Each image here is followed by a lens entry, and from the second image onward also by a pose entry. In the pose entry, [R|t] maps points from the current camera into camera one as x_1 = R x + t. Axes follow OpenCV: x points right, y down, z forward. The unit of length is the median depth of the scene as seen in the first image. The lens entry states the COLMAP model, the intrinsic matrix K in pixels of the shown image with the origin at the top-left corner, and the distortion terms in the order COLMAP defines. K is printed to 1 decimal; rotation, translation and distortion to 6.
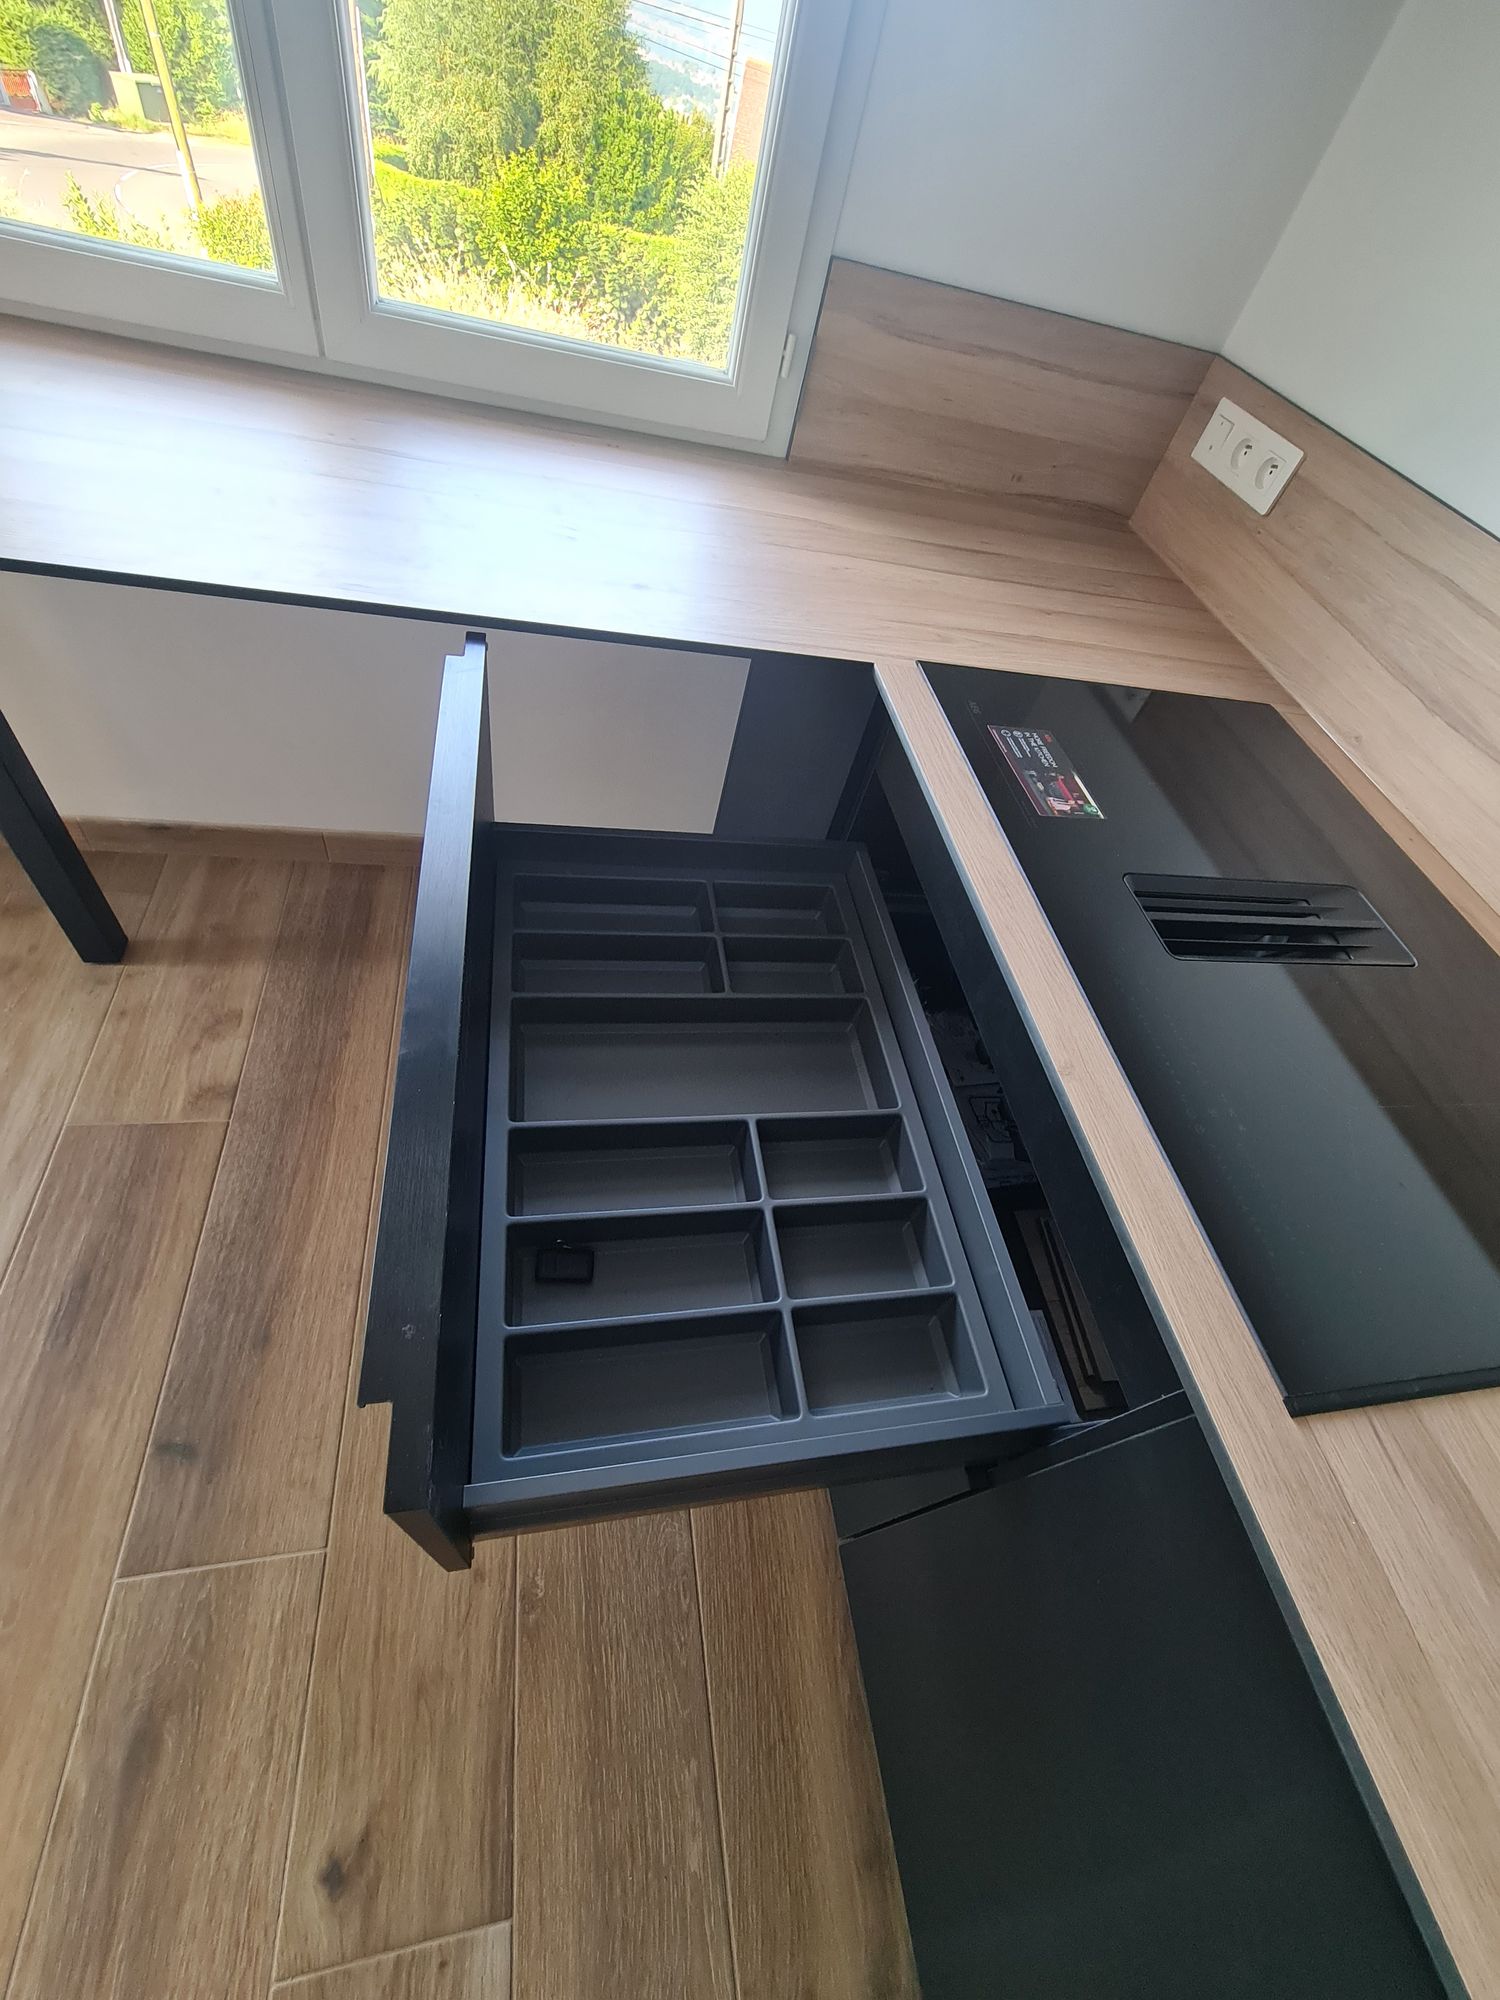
lens RADIAL K [[816.8, 0, 743.0], [0, 816.8, 1002.8], [0, 0, 1]] dist [-0.003941, 0.001194]
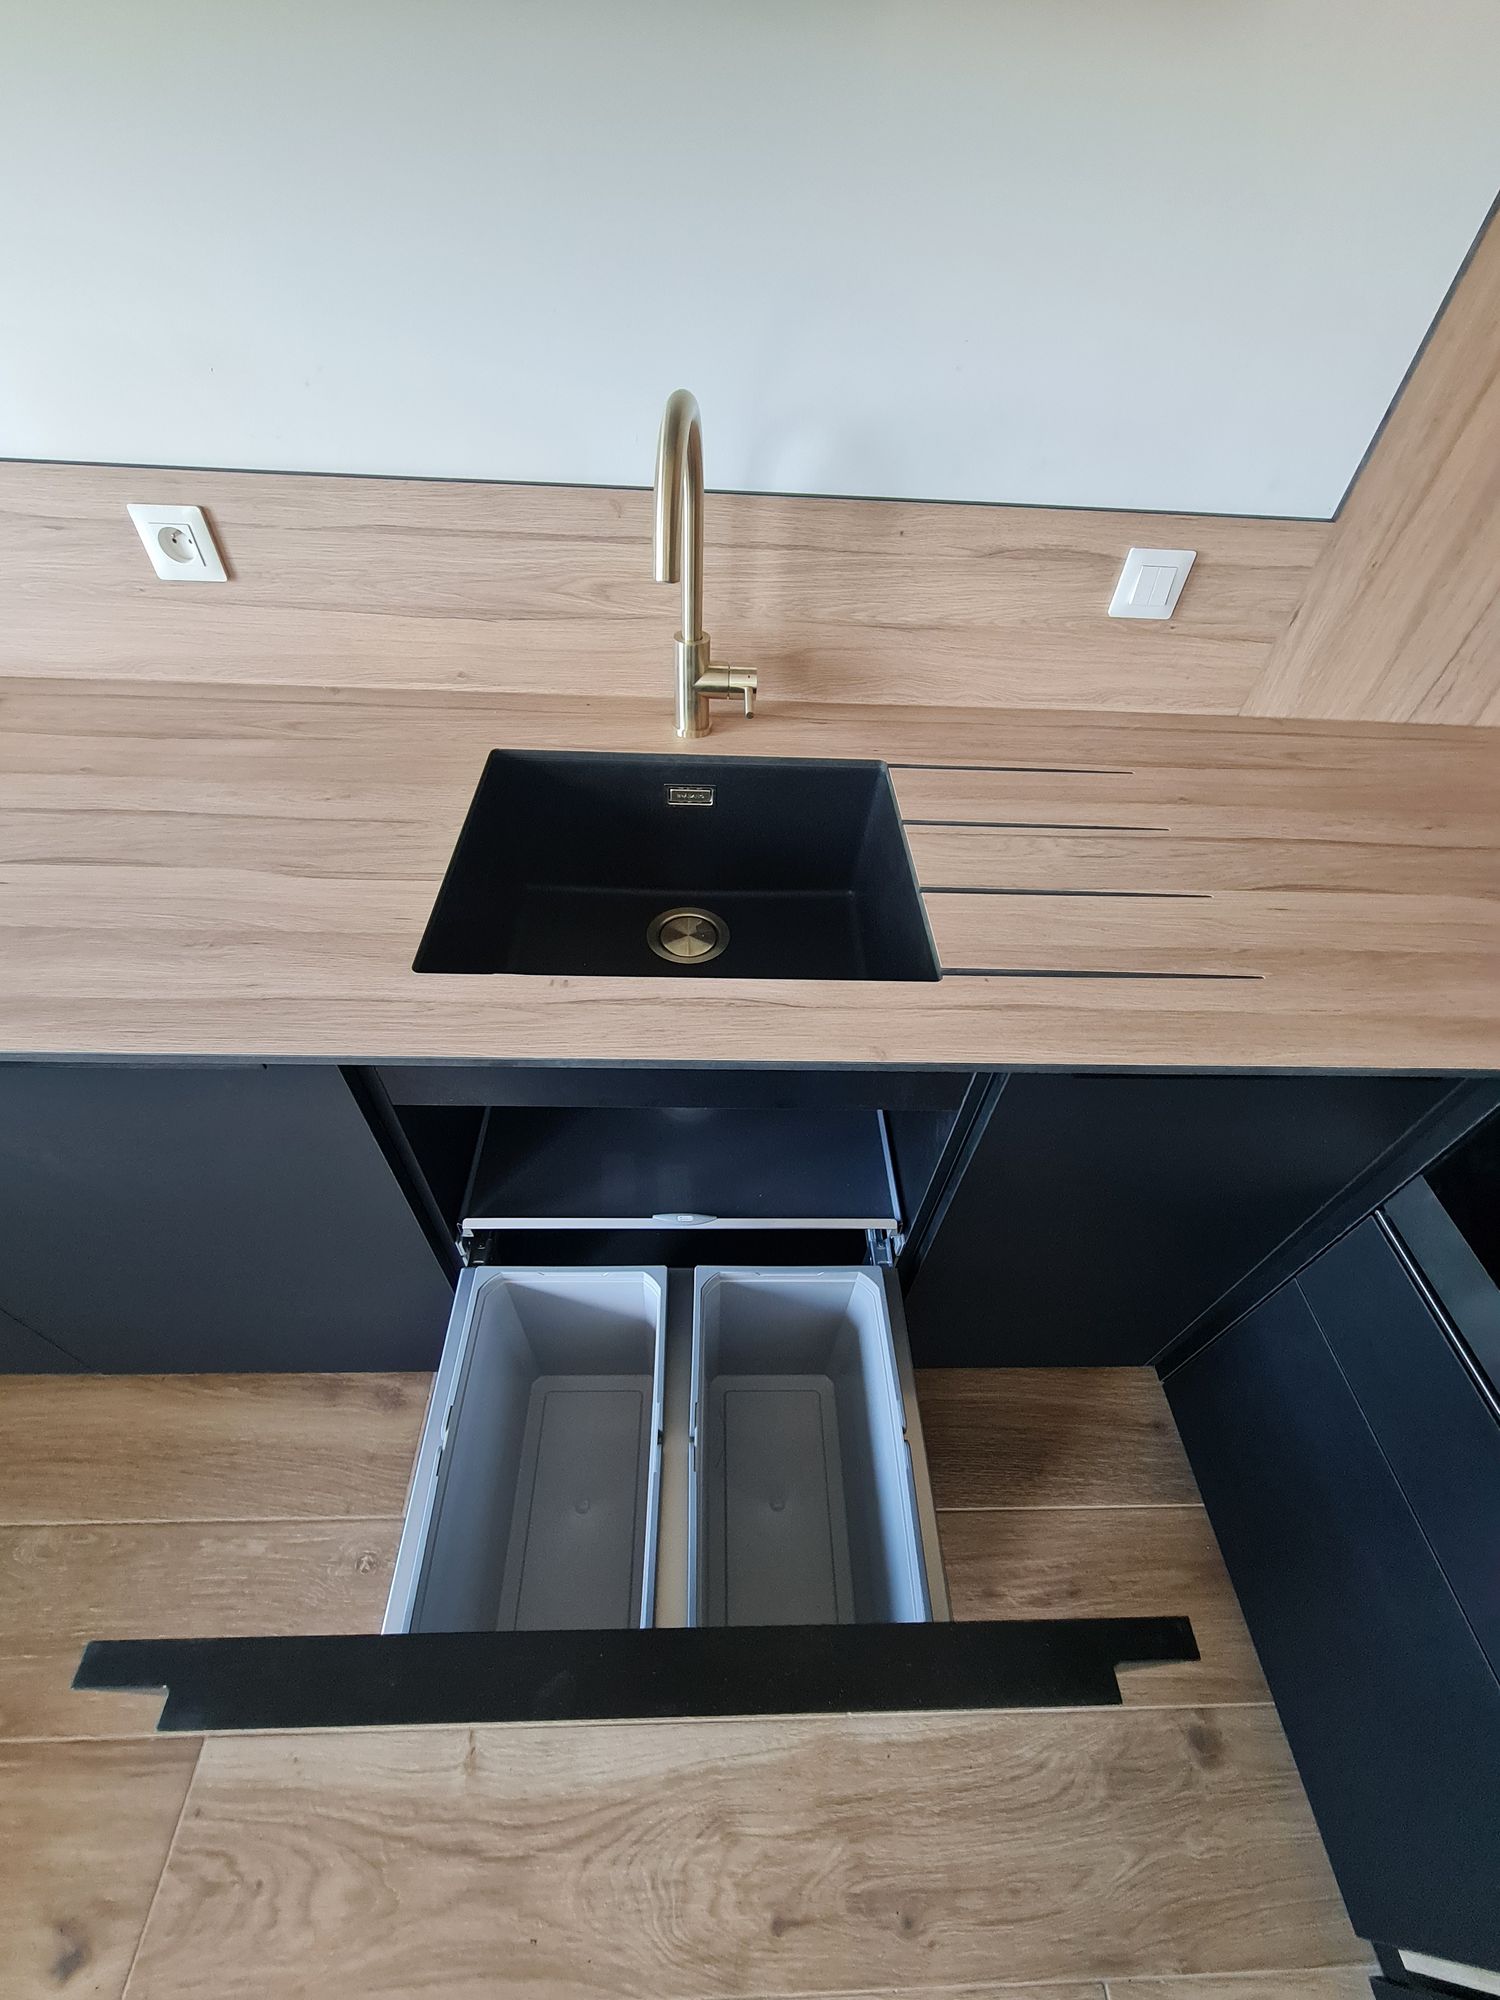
lens RADIAL K [[816.8, 0, 745.1], [0, 816.8, 1006.3], [0, 0, 1]] dist [-0.003941, 0.001194]
pose [[0.133974, -0.845573, 0.516776, 0.095519], [0.760149, 0.422252, 0.493840, 0.645679], [-0.635787, 0.326664, 0.699332, -0.609752]]
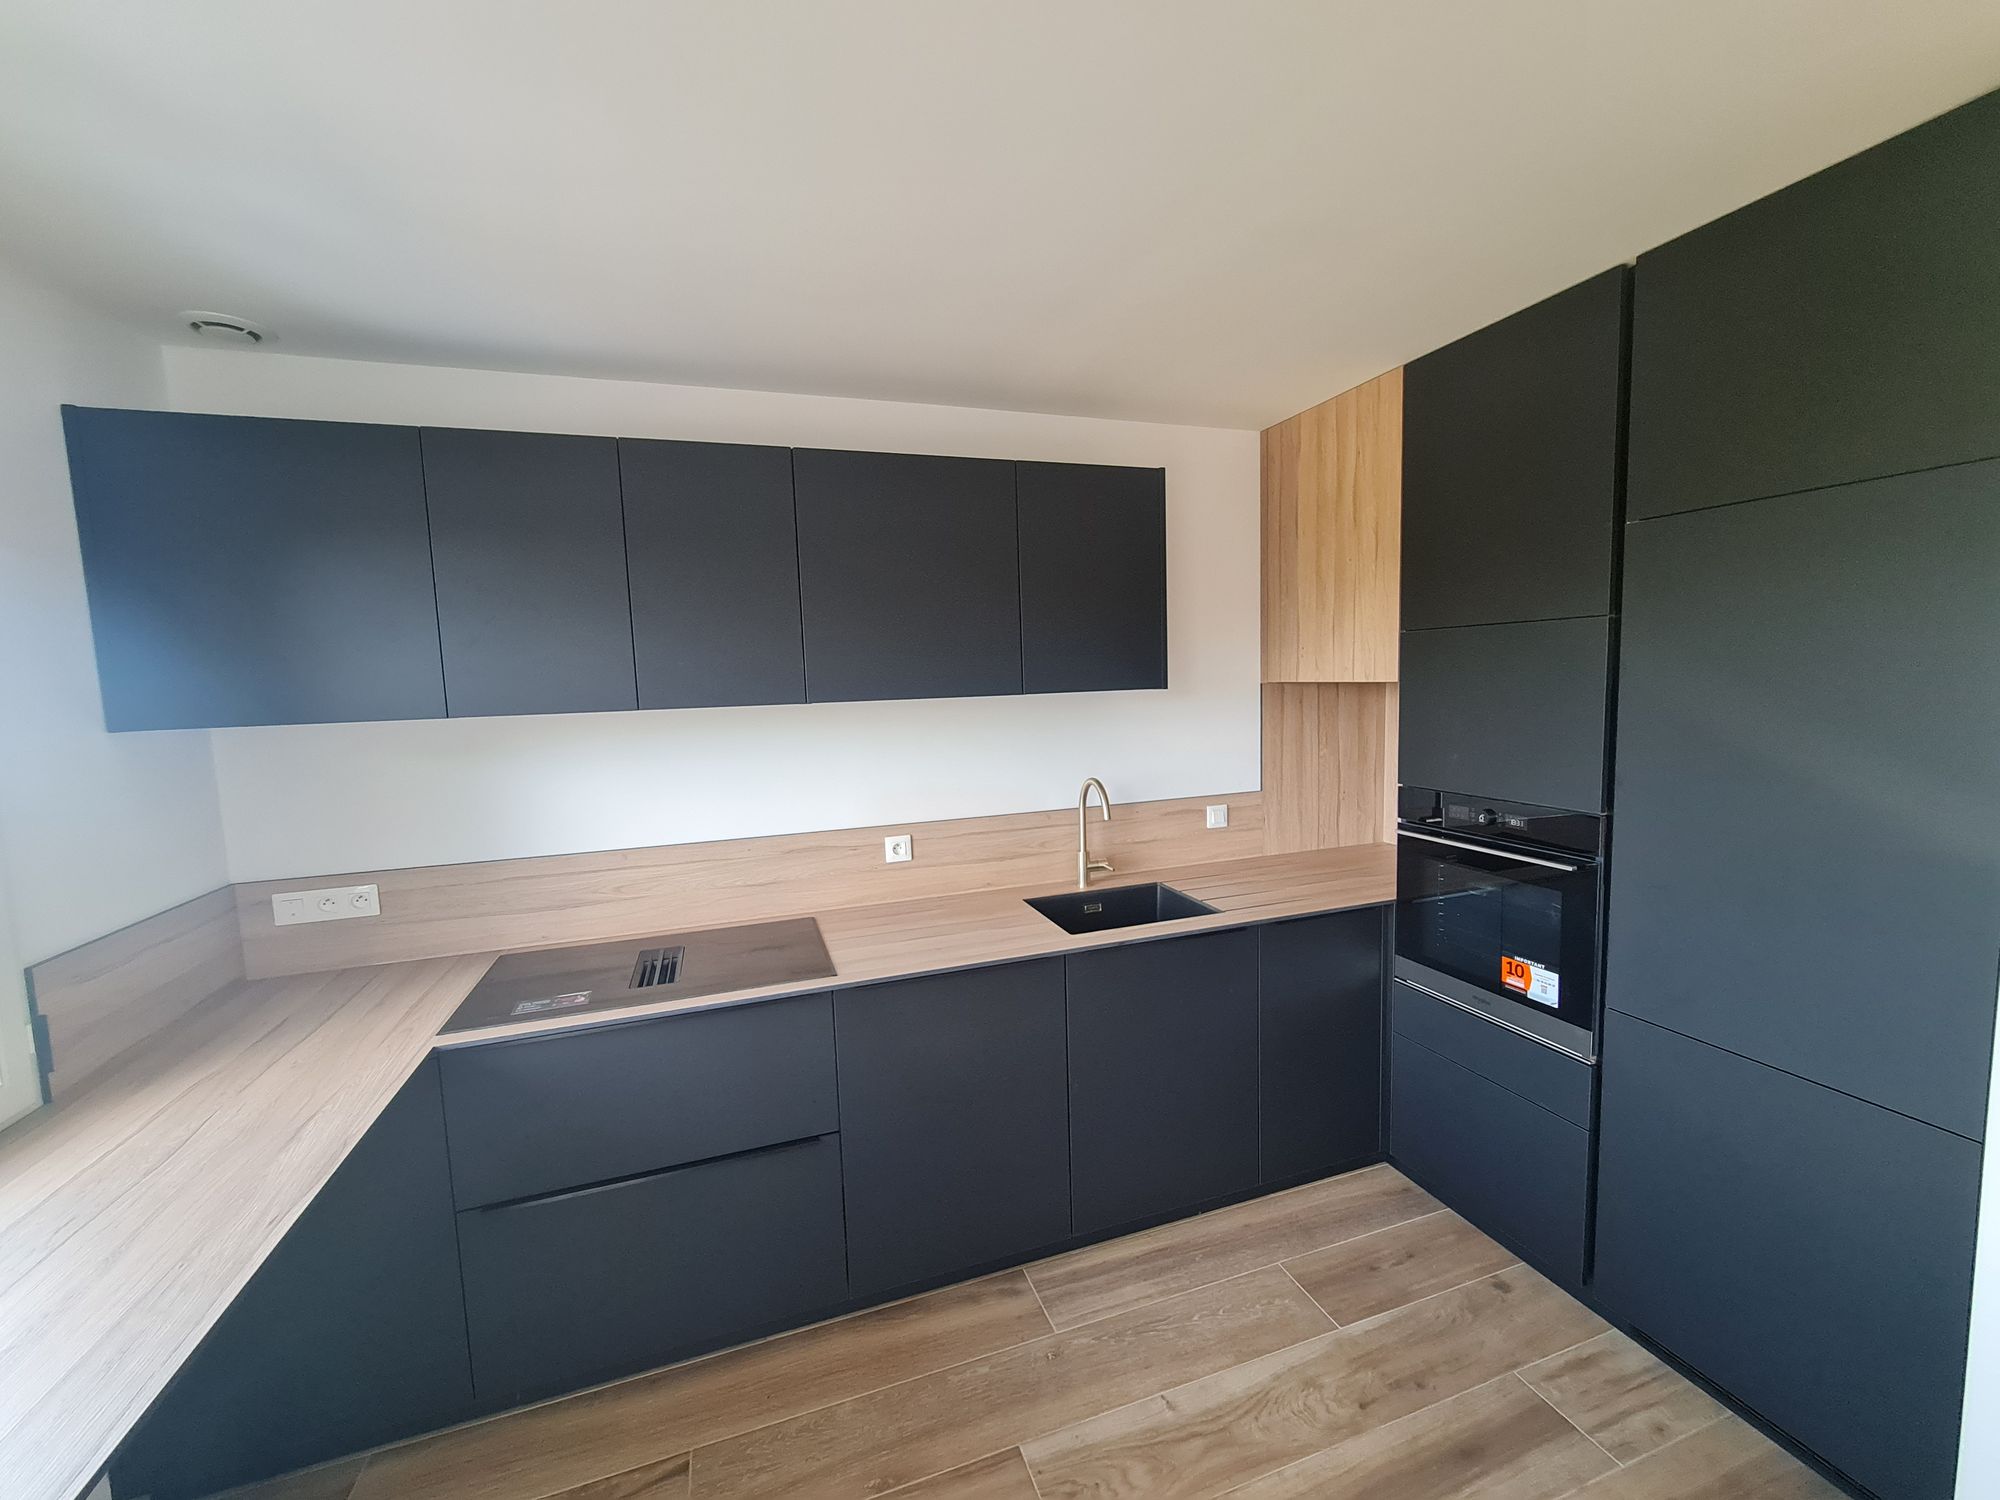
lens RADIAL K [[816.8, 0, 1007.2], [0, 816.8, 754.0], [0, 0, 1]] dist [-0.003941, 0.001194]
pose [[-0.186857, -0.286340, 0.939731, -1.495954], [0.762881, 0.560394, 0.322446, -0.387847], [-0.618948, 0.777154, 0.113730, -0.426508]]
